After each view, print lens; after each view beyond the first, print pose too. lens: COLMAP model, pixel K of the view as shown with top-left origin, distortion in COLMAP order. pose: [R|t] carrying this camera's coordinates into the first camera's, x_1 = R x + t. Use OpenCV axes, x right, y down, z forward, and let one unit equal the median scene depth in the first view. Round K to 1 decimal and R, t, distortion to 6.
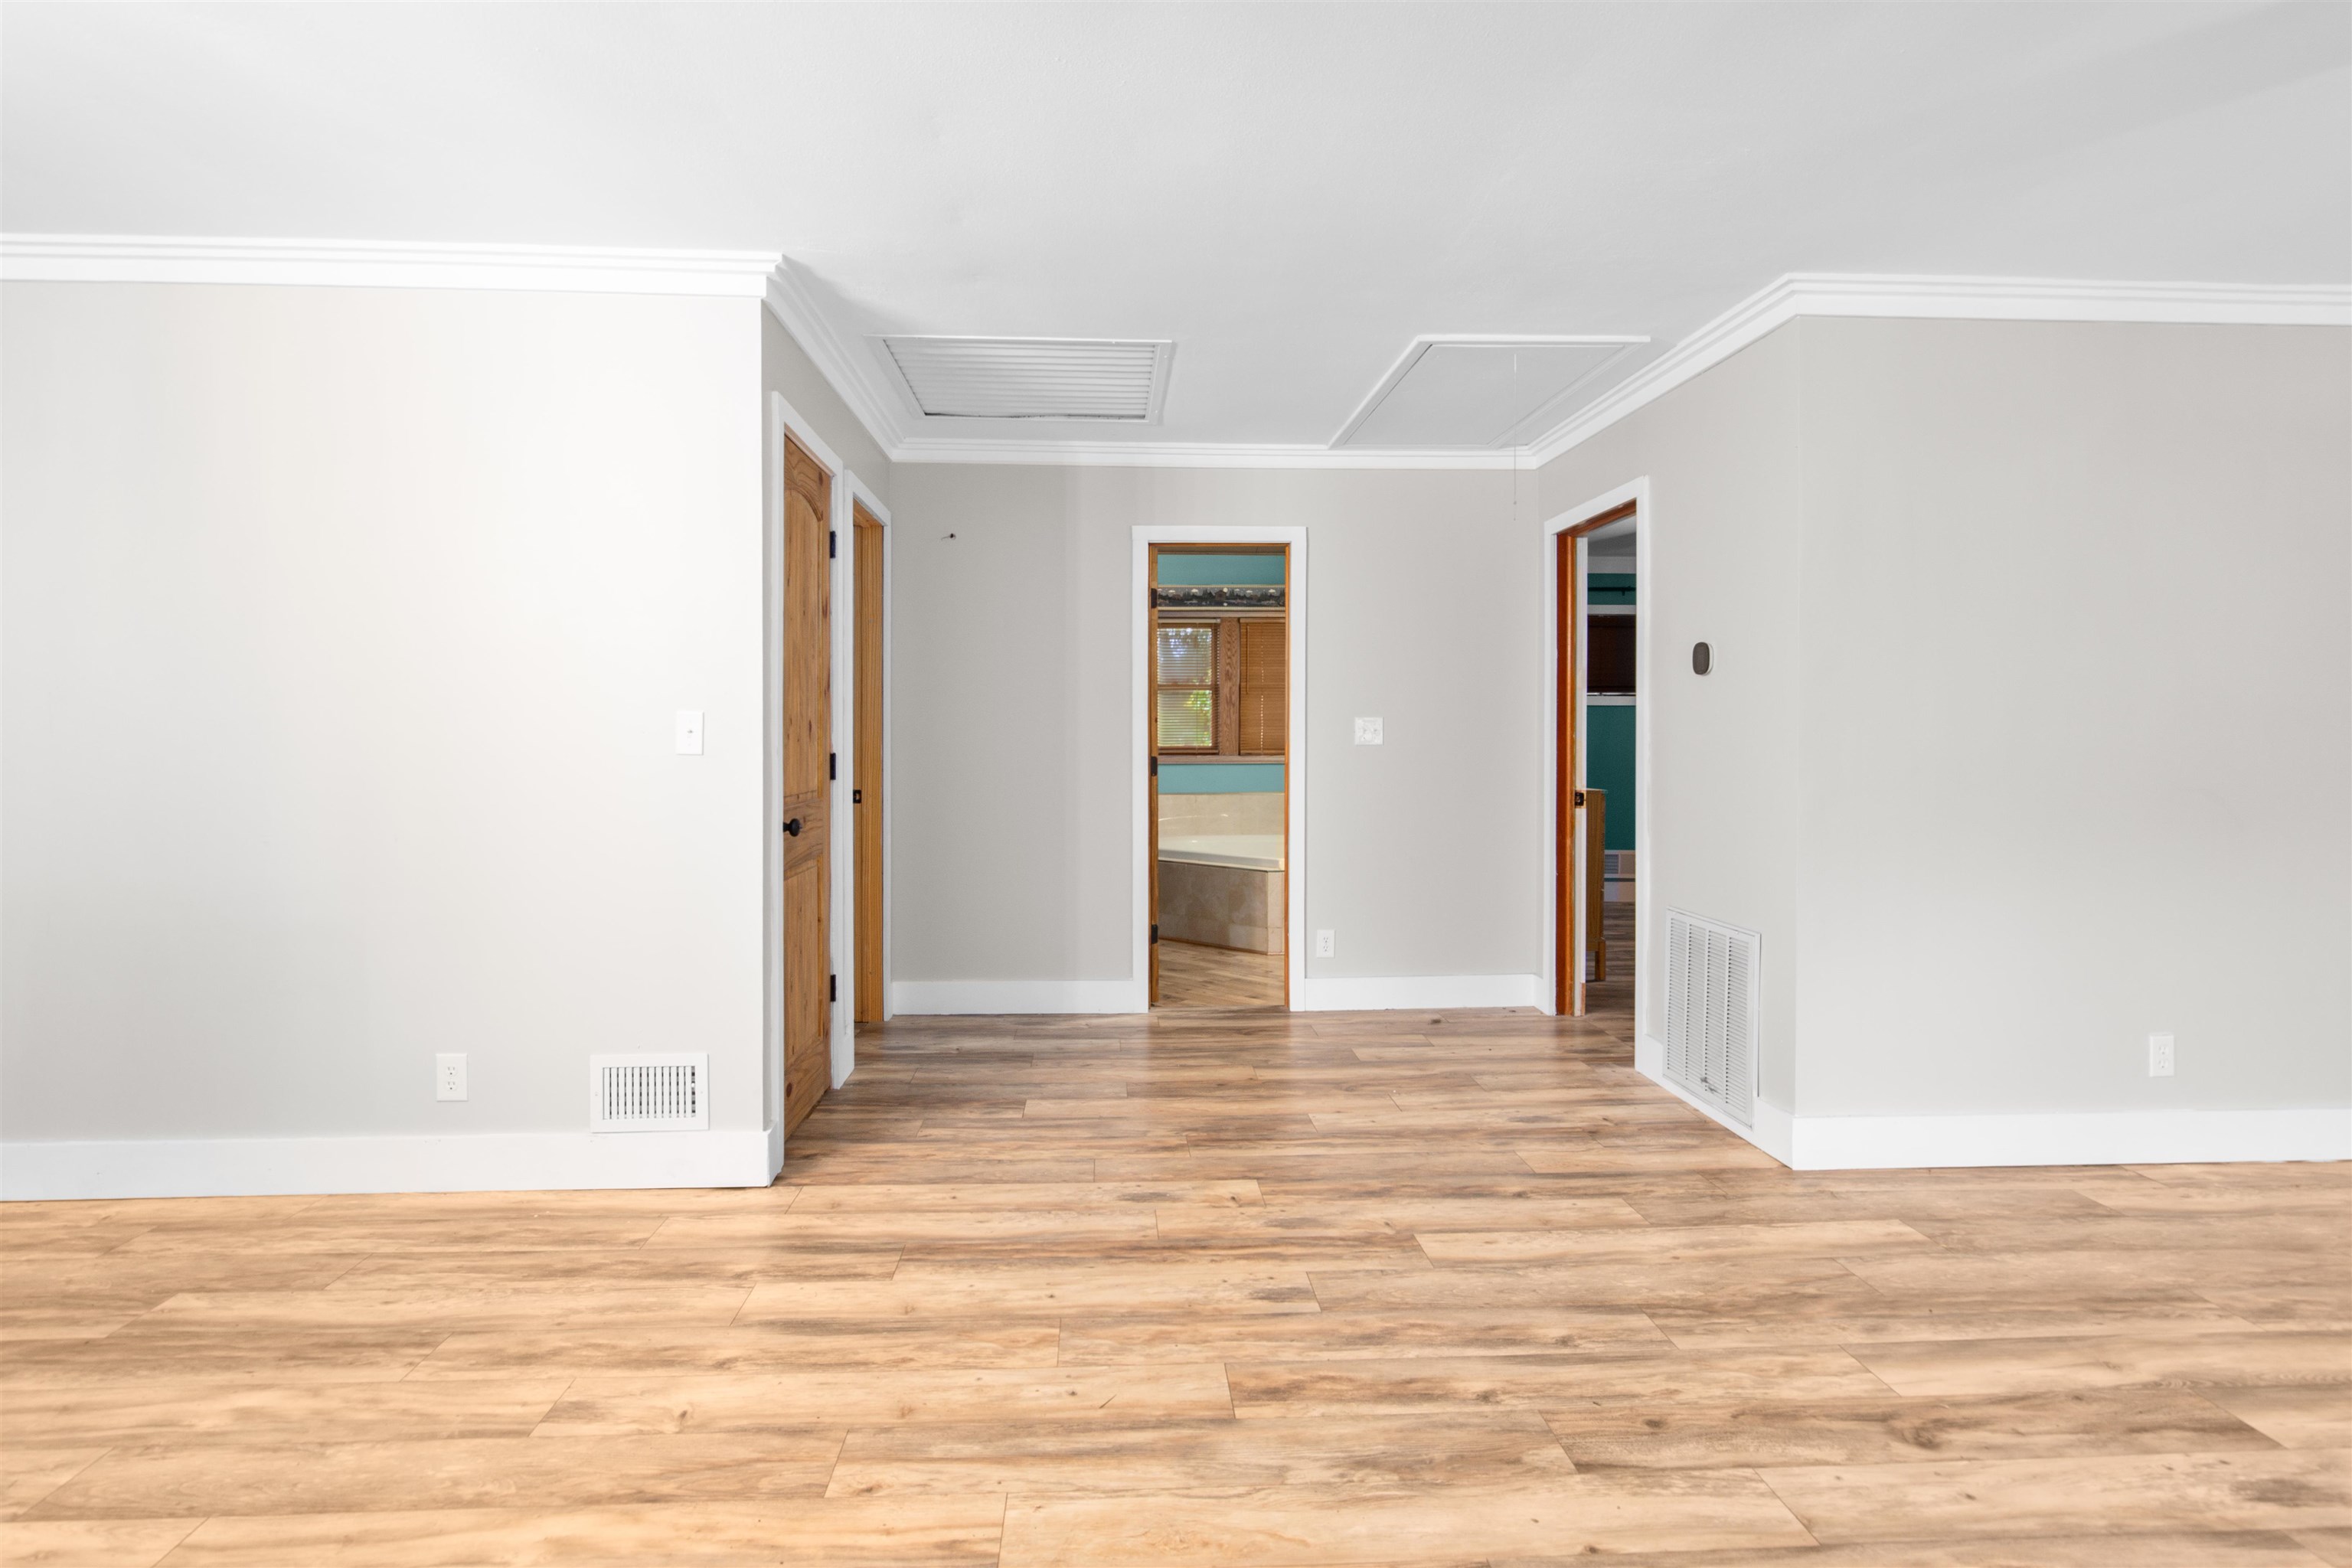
lens RADIAL K [[1218.6, 0, 1169.4], [0, 1218.6, 772.0], [0, 0, 1]] dist [0.004208, 0.000325]
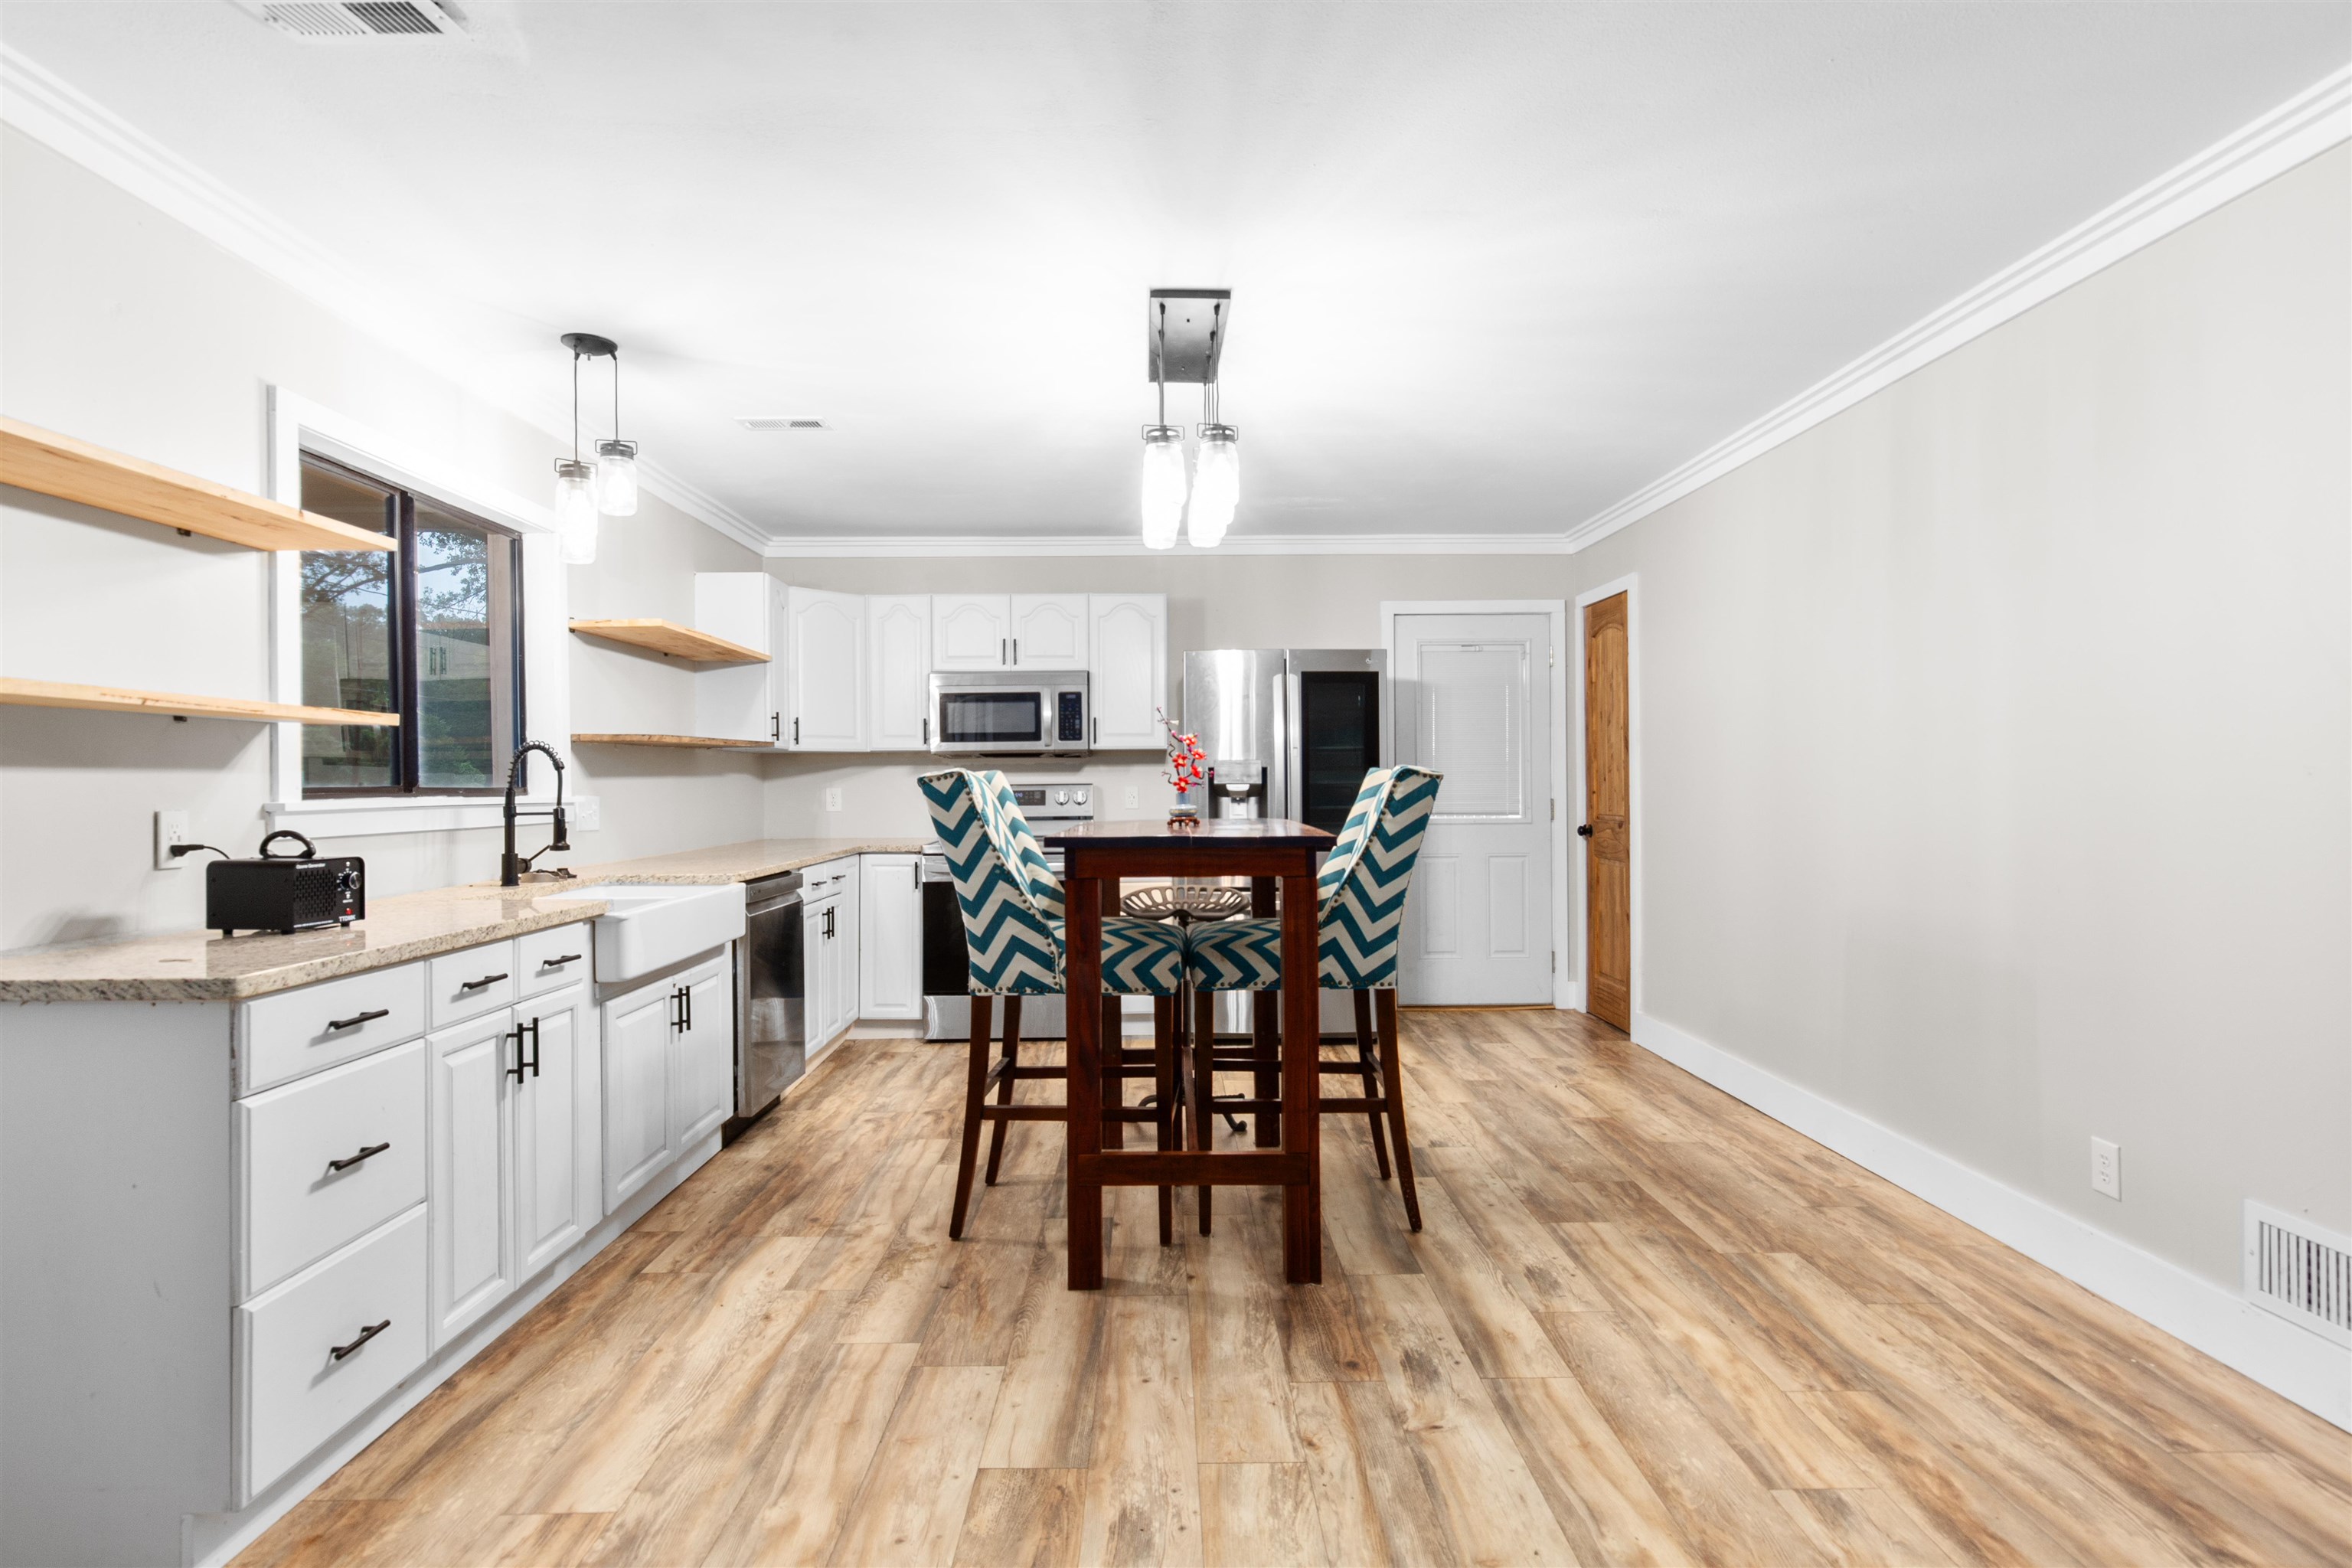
lens RADIAL K [[1218.6, 0, 1181.6], [0, 1218.6, 787.9], [0, 0, 1]] dist [0.004208, 0.000325]
pose [[-0.032125, 0.008228, -0.999450, 0.376803], [-0.028479, 0.999553, 0.009144, -0.014632], [0.999078, 0.028757, -0.031877, 0.432107]]
